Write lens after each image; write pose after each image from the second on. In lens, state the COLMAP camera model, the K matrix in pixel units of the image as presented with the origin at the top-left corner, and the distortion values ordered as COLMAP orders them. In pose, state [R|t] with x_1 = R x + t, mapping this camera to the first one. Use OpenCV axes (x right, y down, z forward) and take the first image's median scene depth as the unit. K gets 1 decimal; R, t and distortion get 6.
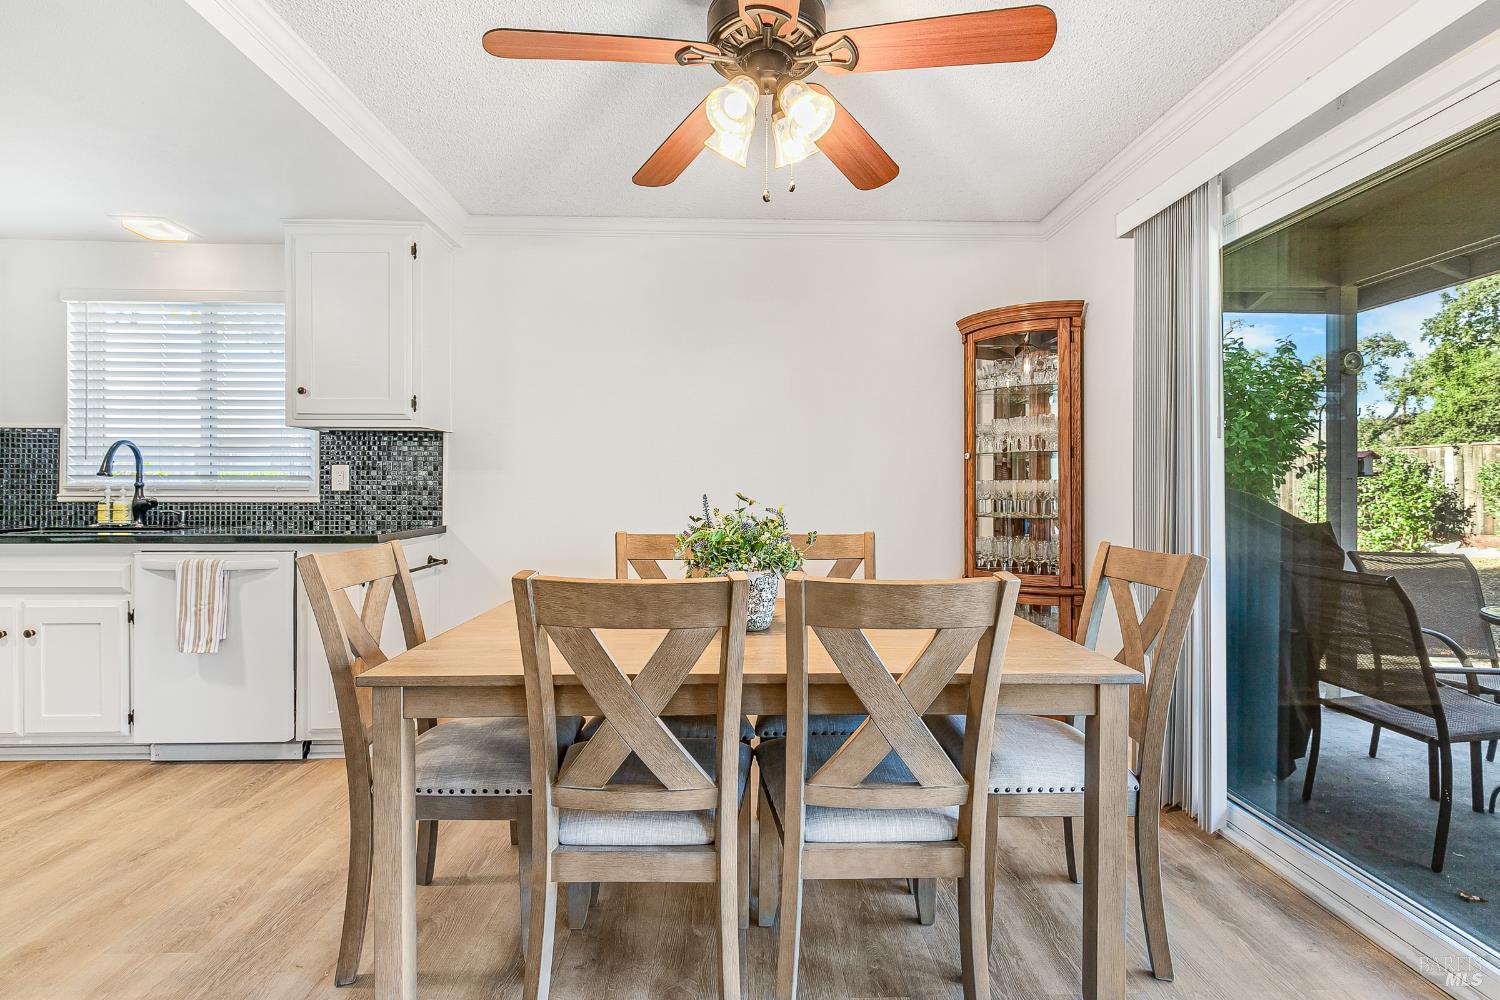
lens RADIAL K [[694.5, 0, 750.0], [0, 694.5, 500.0], [0, 0, 1]] dist [-0.001983, -0.000400]
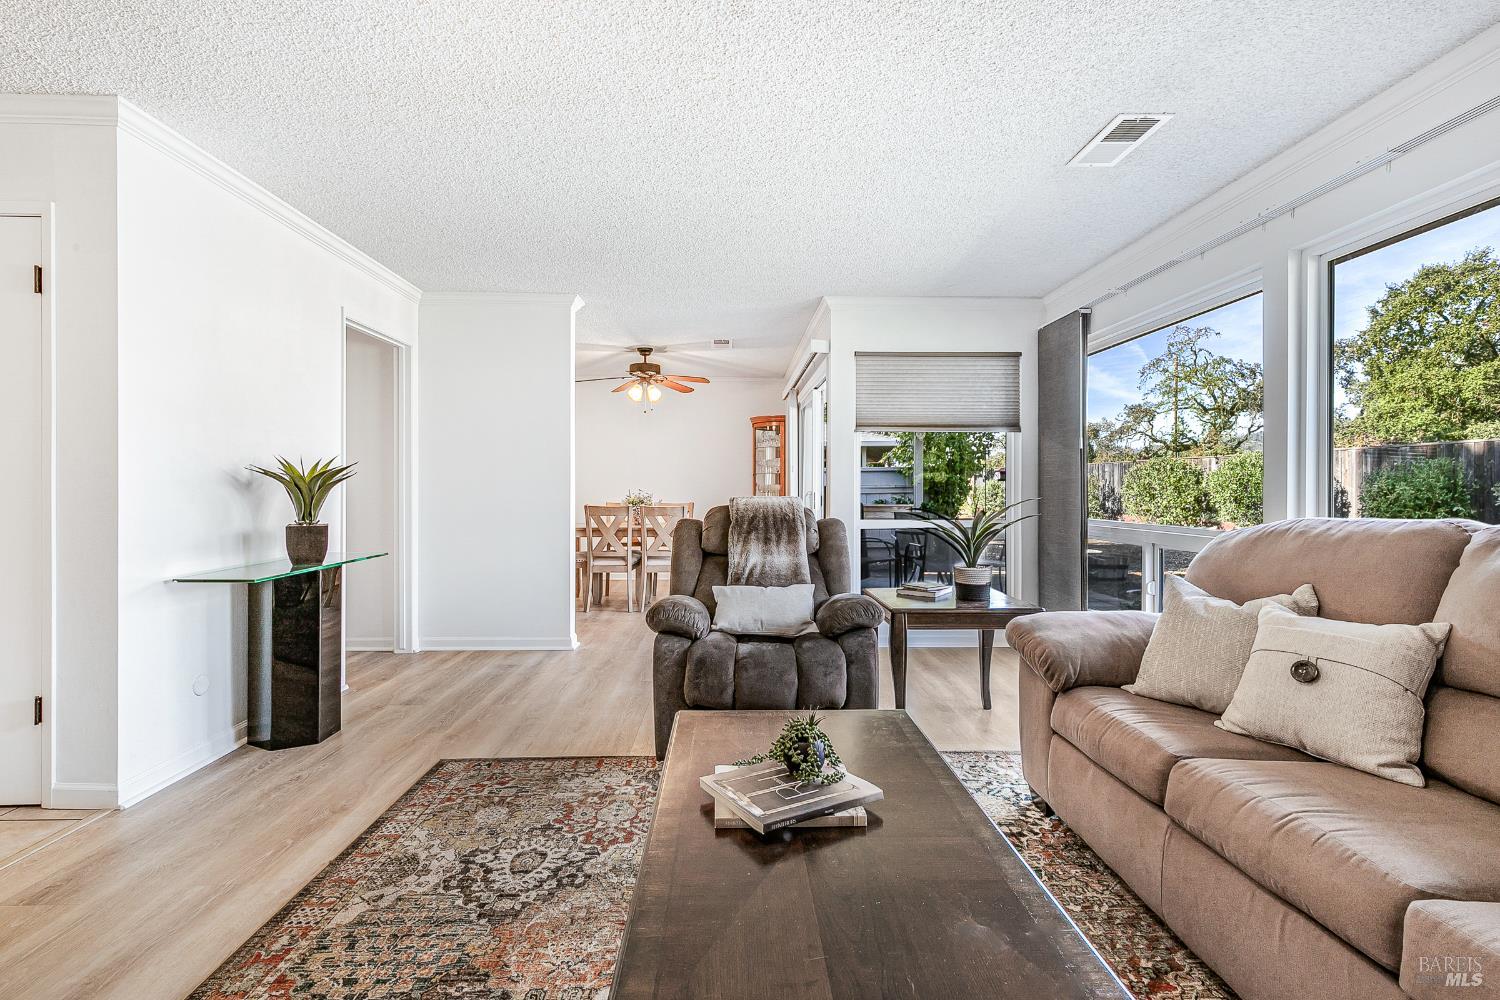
lens RADIAL K [[694.5, 0, 750.0], [0, 694.5, 500.0], [0, 0, 1]] dist [-0.001983, -0.000400]
pose [[0.999981, 0.001844, 0.005807, 0.077787], [-0.001856, 0.999996, 0.002113, 0.005860], [-0.005803, -0.002124, 0.999981, -0.381285]]
